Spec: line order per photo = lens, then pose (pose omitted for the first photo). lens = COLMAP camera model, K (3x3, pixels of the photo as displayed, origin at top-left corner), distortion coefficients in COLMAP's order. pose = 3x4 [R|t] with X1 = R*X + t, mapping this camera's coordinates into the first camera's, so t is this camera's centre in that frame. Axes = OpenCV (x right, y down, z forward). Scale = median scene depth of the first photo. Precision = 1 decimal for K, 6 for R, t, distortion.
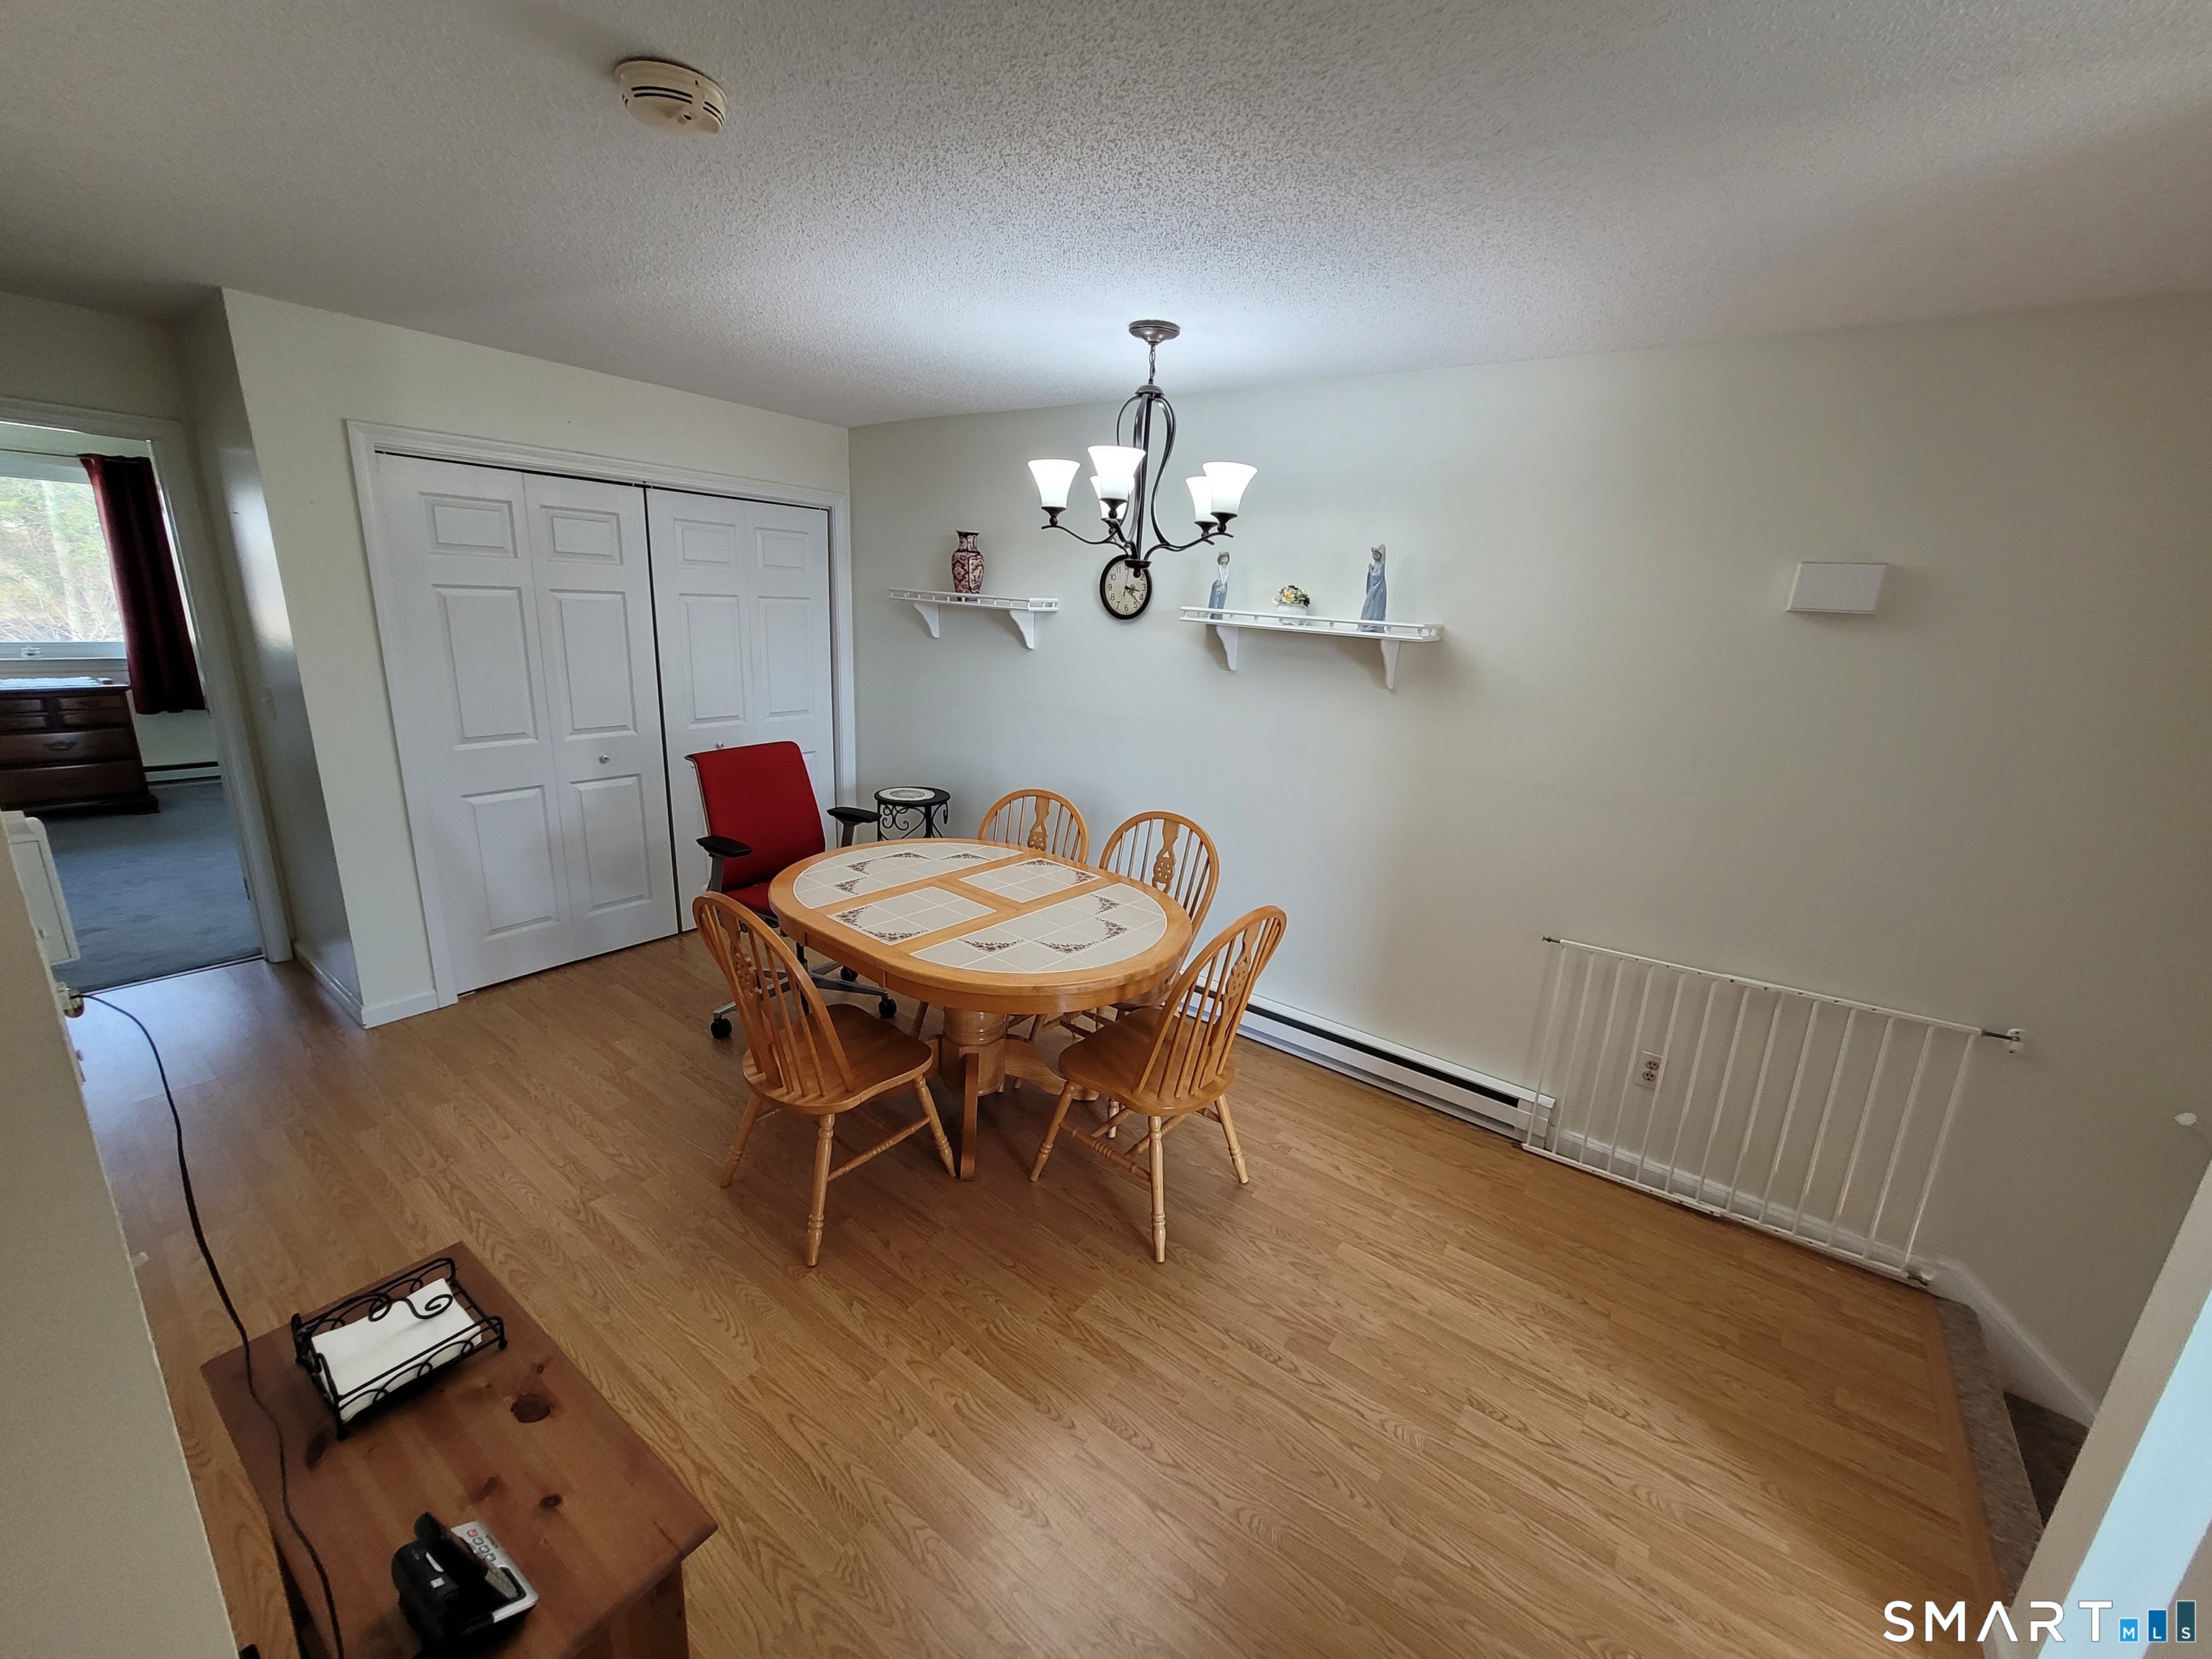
lens RADIAL K [[864.6, 0, 1110.6], [0, 864.6, 835.4], [0, 0, 1]] dist [0.000128, 0.000620]
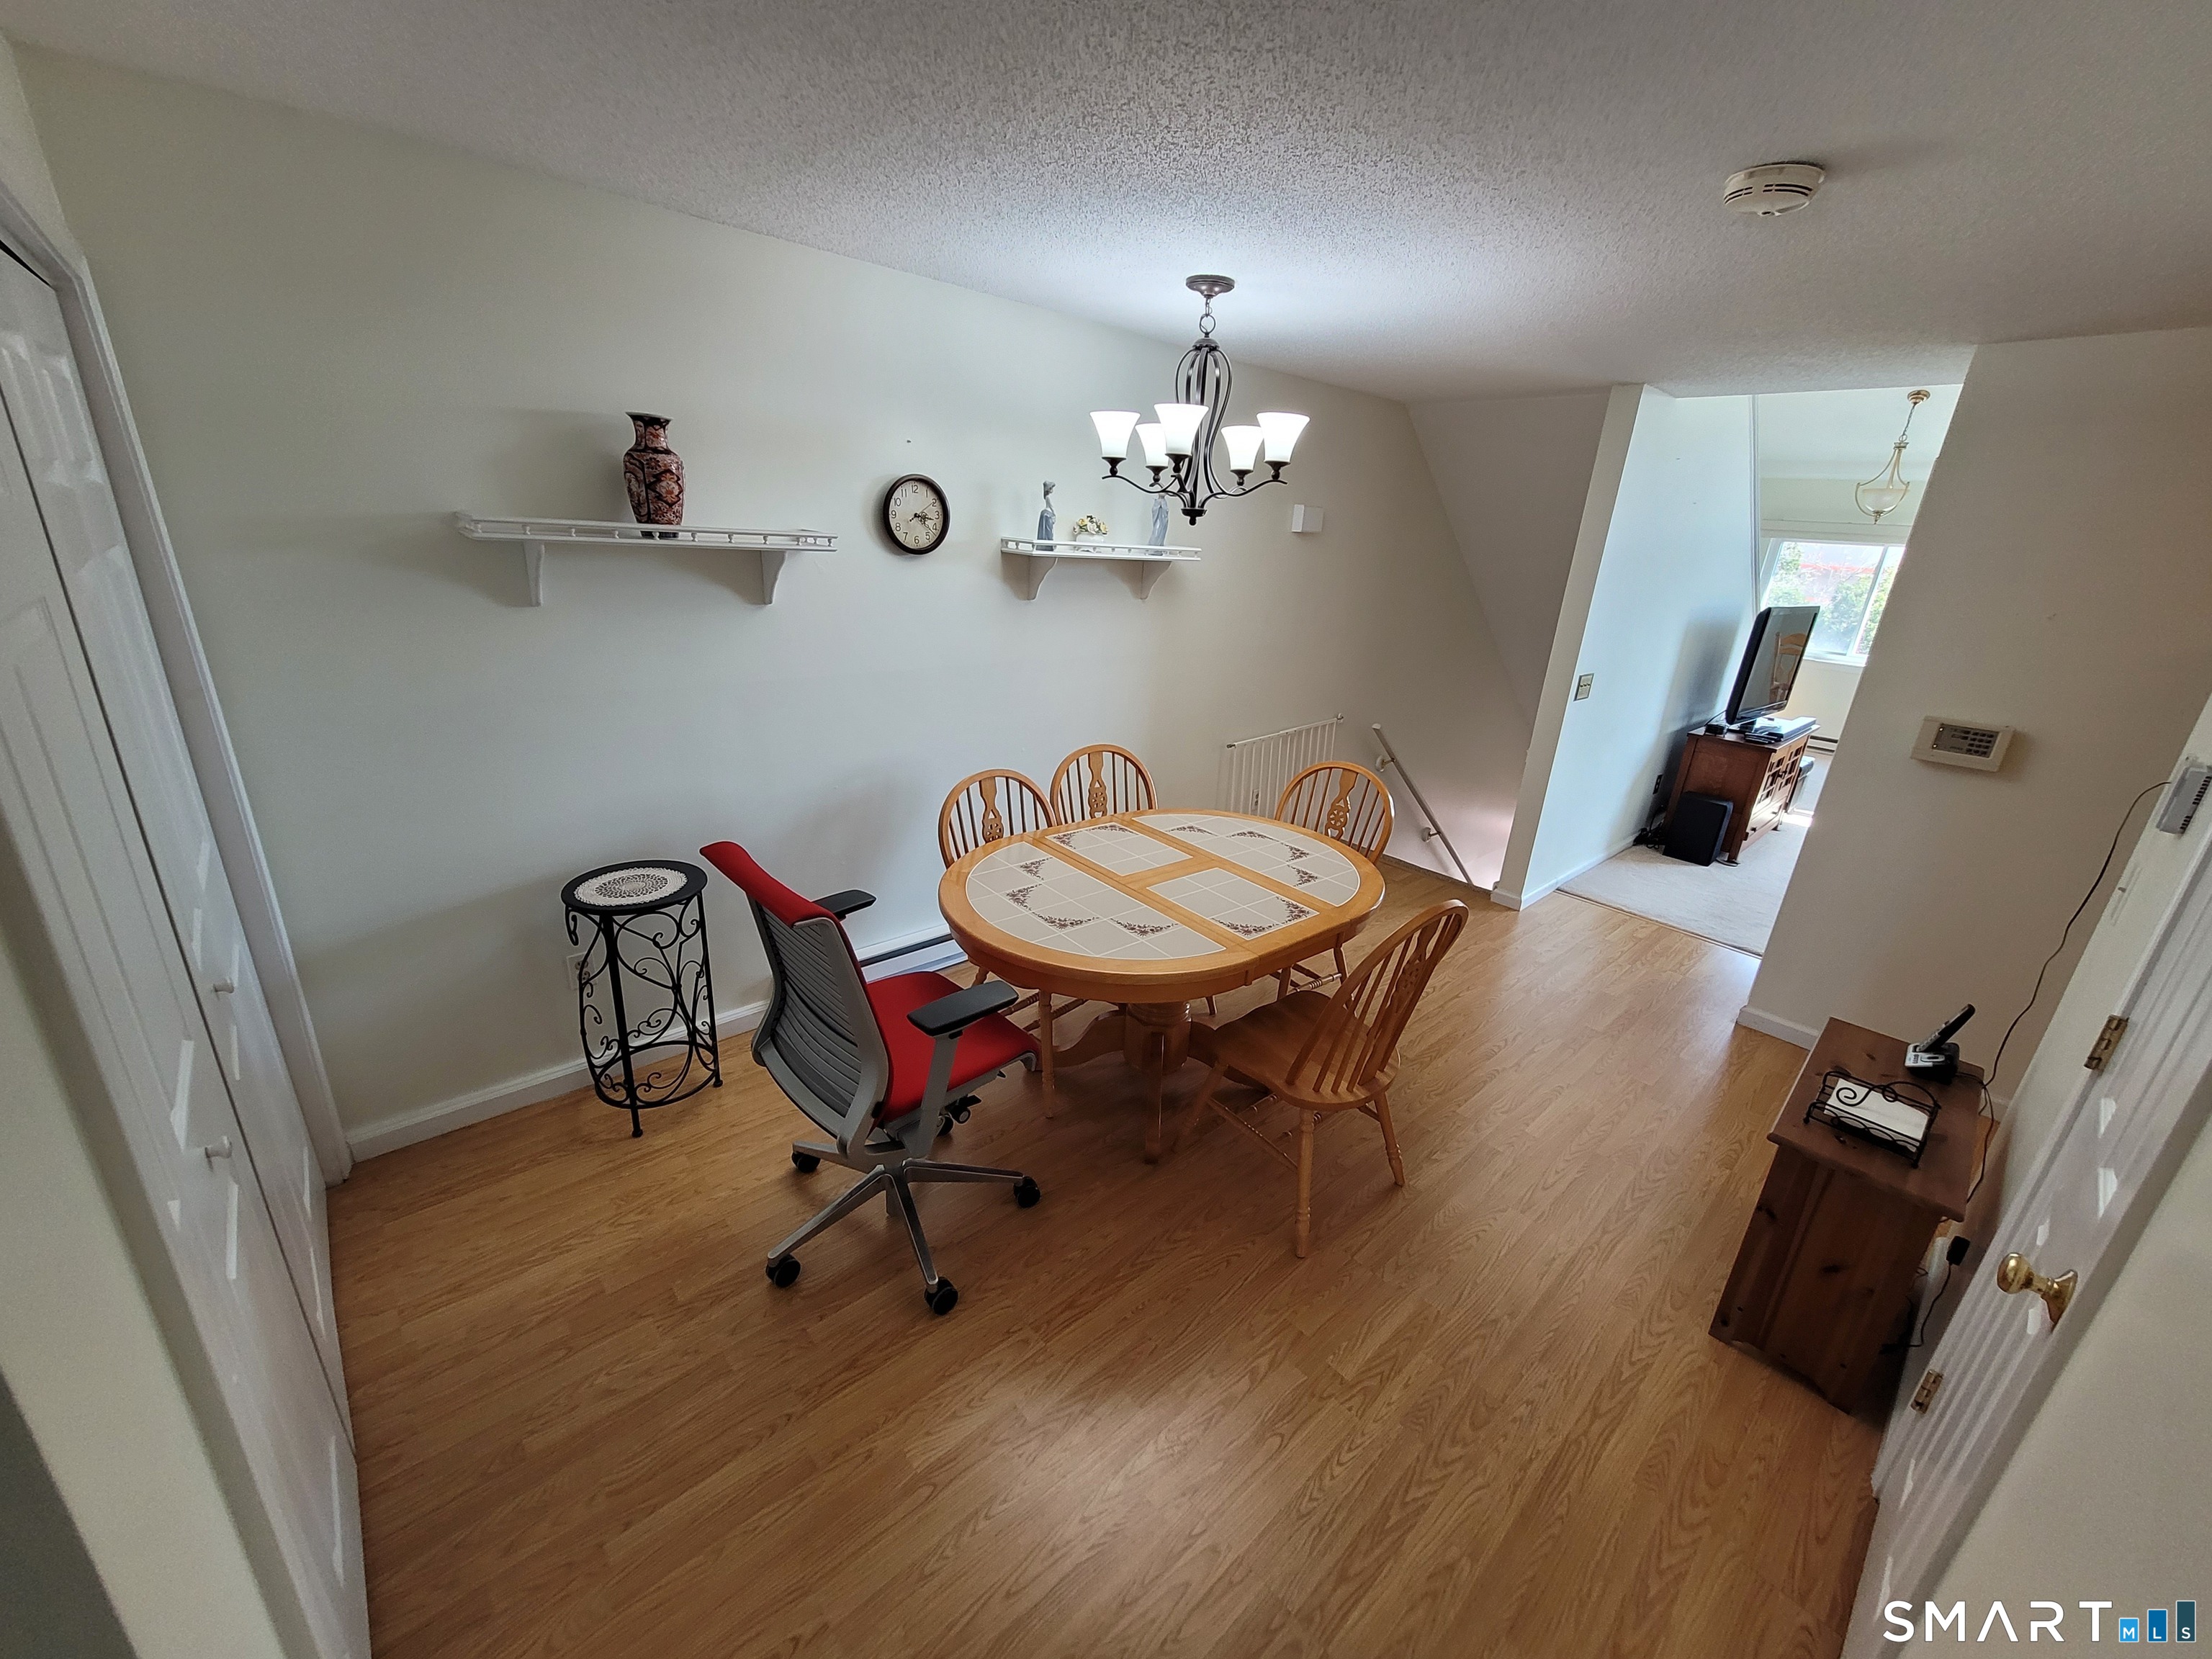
lens RADIAL K [[864.6, 0, 1110.6], [0, 864.6, 835.4], [0, 0, 1]] dist [0.000128, 0.000620]
pose [[0.190750, -0.375970, 0.906786, -0.973652], [0.217751, 0.916940, 0.334374, -0.289044], [-0.957183, 0.133672, 0.256774, 0.776807]]
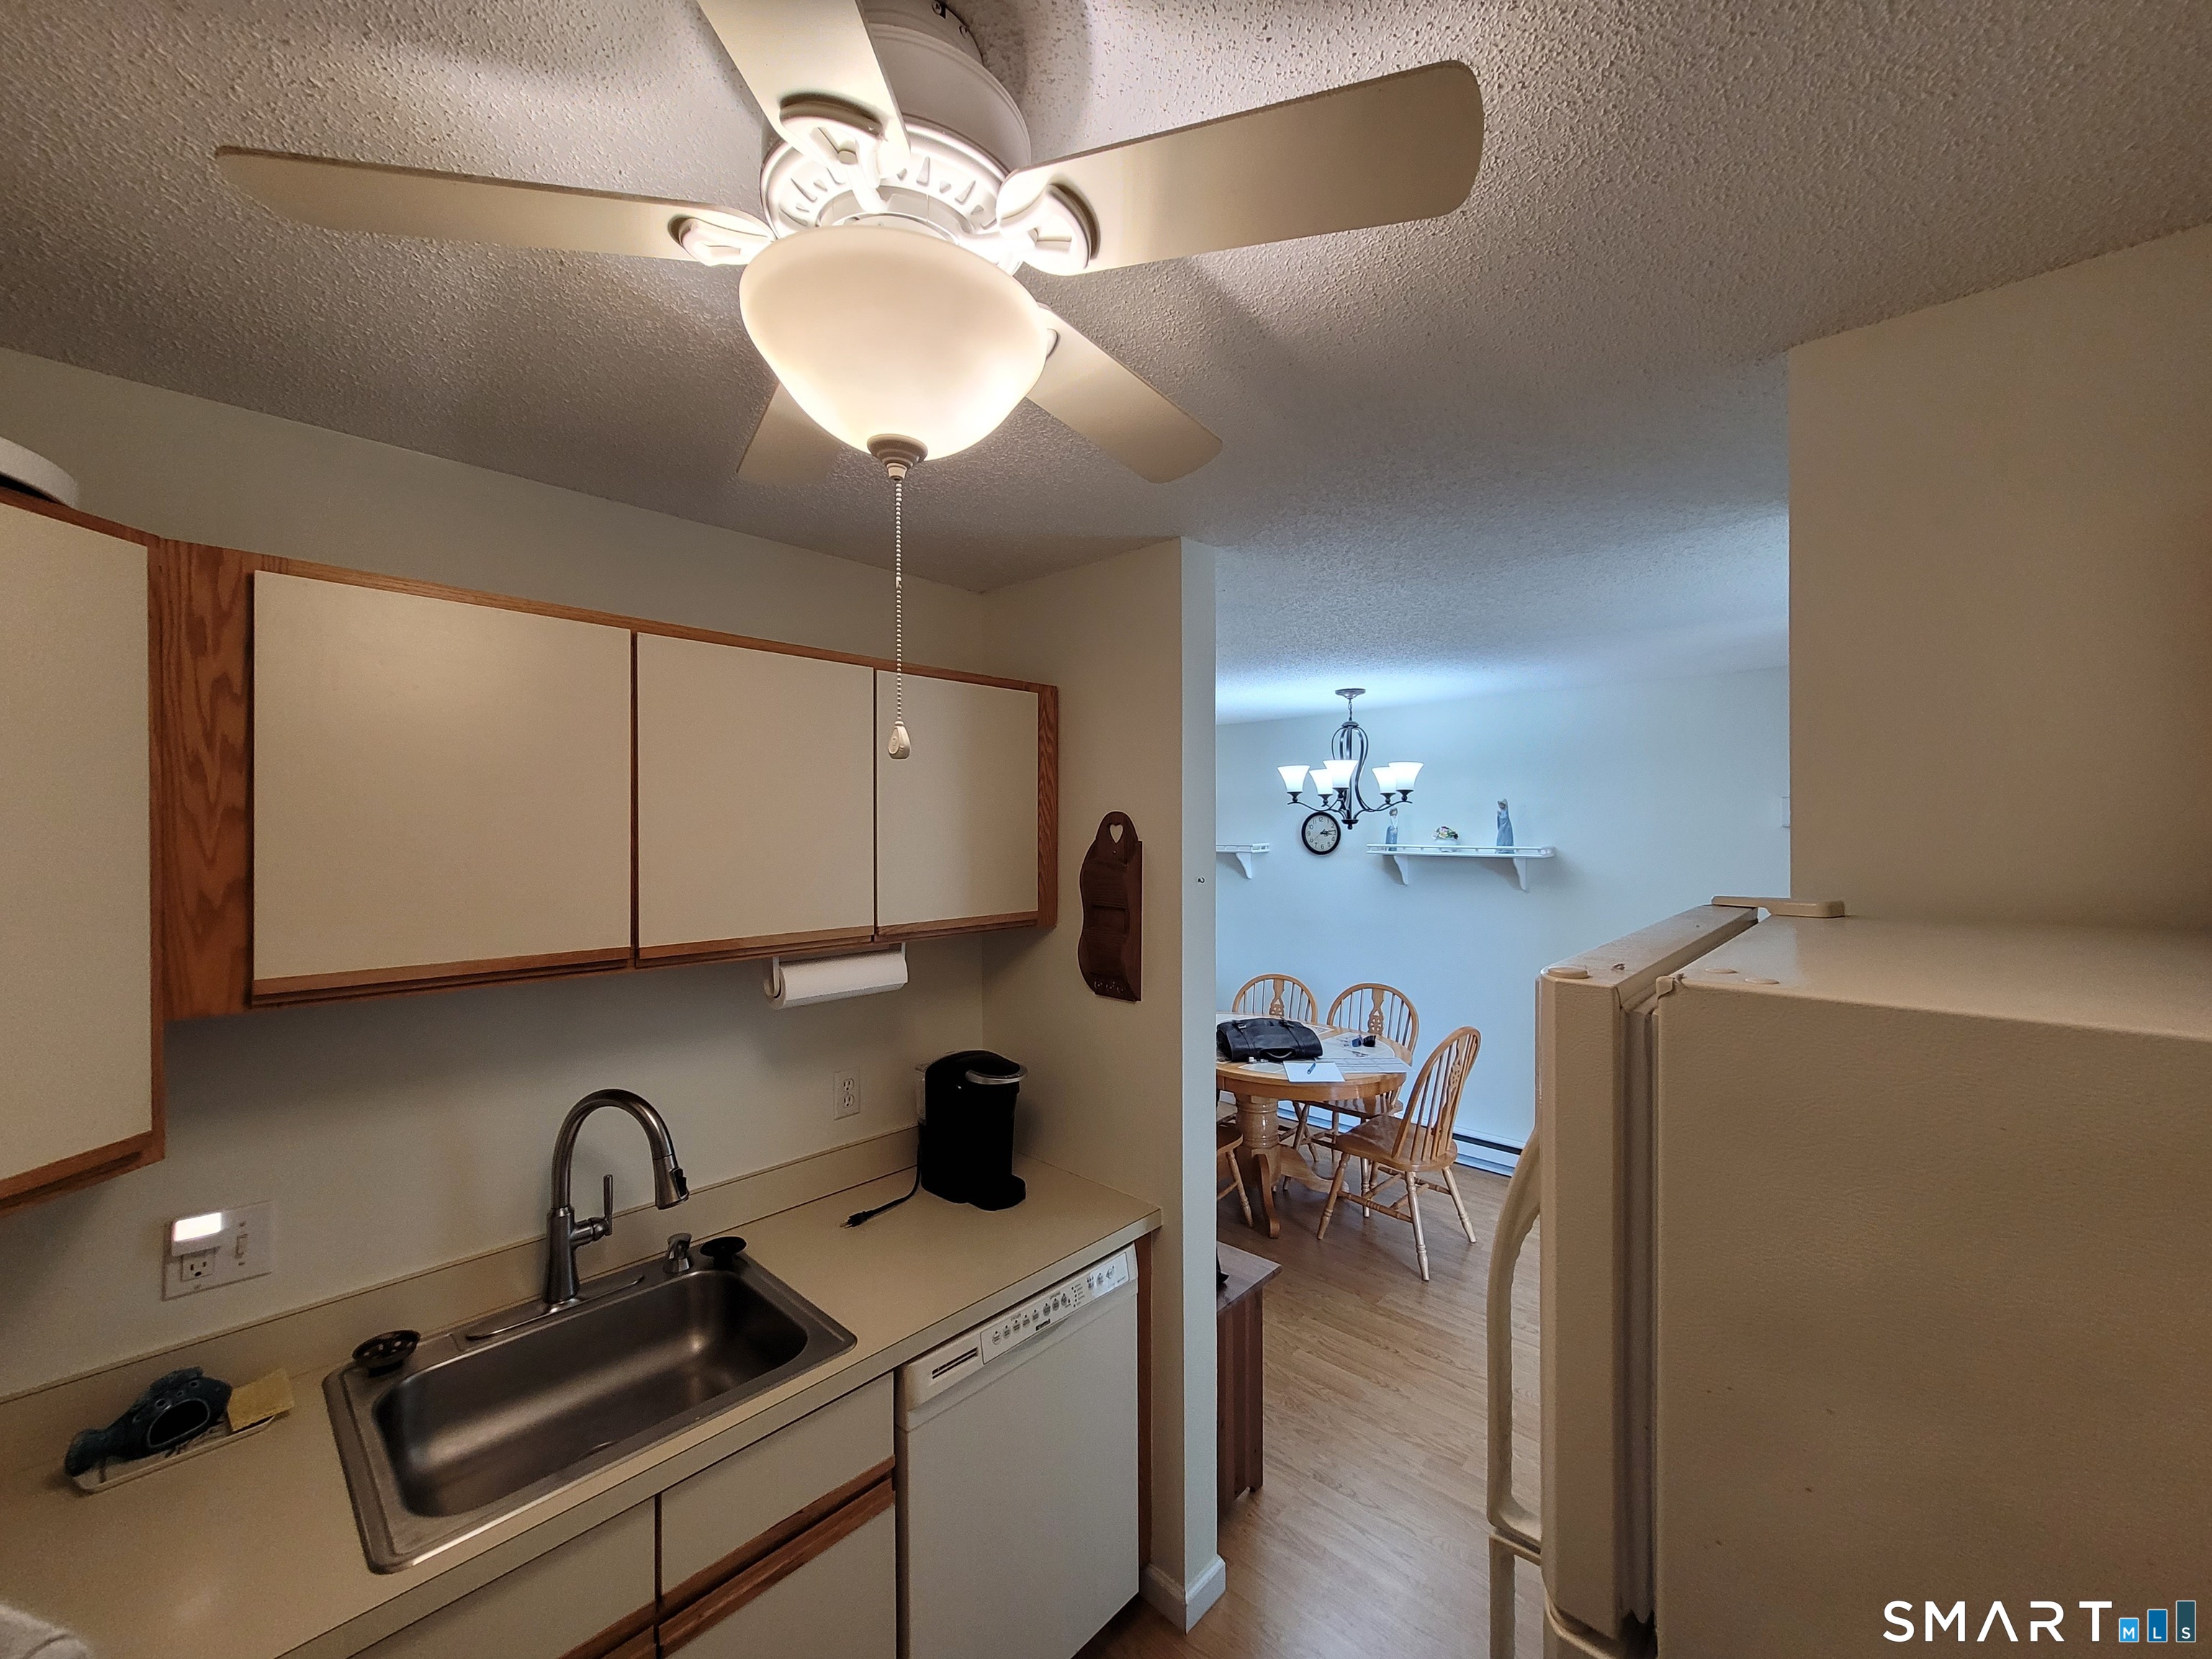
lens RADIAL K [[870.5, 0, 1106.7], [0, 870.5, 832.5], [0, 0, 1]] dist [0.010560, -0.000349]
pose [[0.992091, -0.061871, -0.109216, -0.215543], [0.030239, 0.962263, -0.270434, 0.118282], [0.121827, 0.264992, 0.956524, -0.540847]]
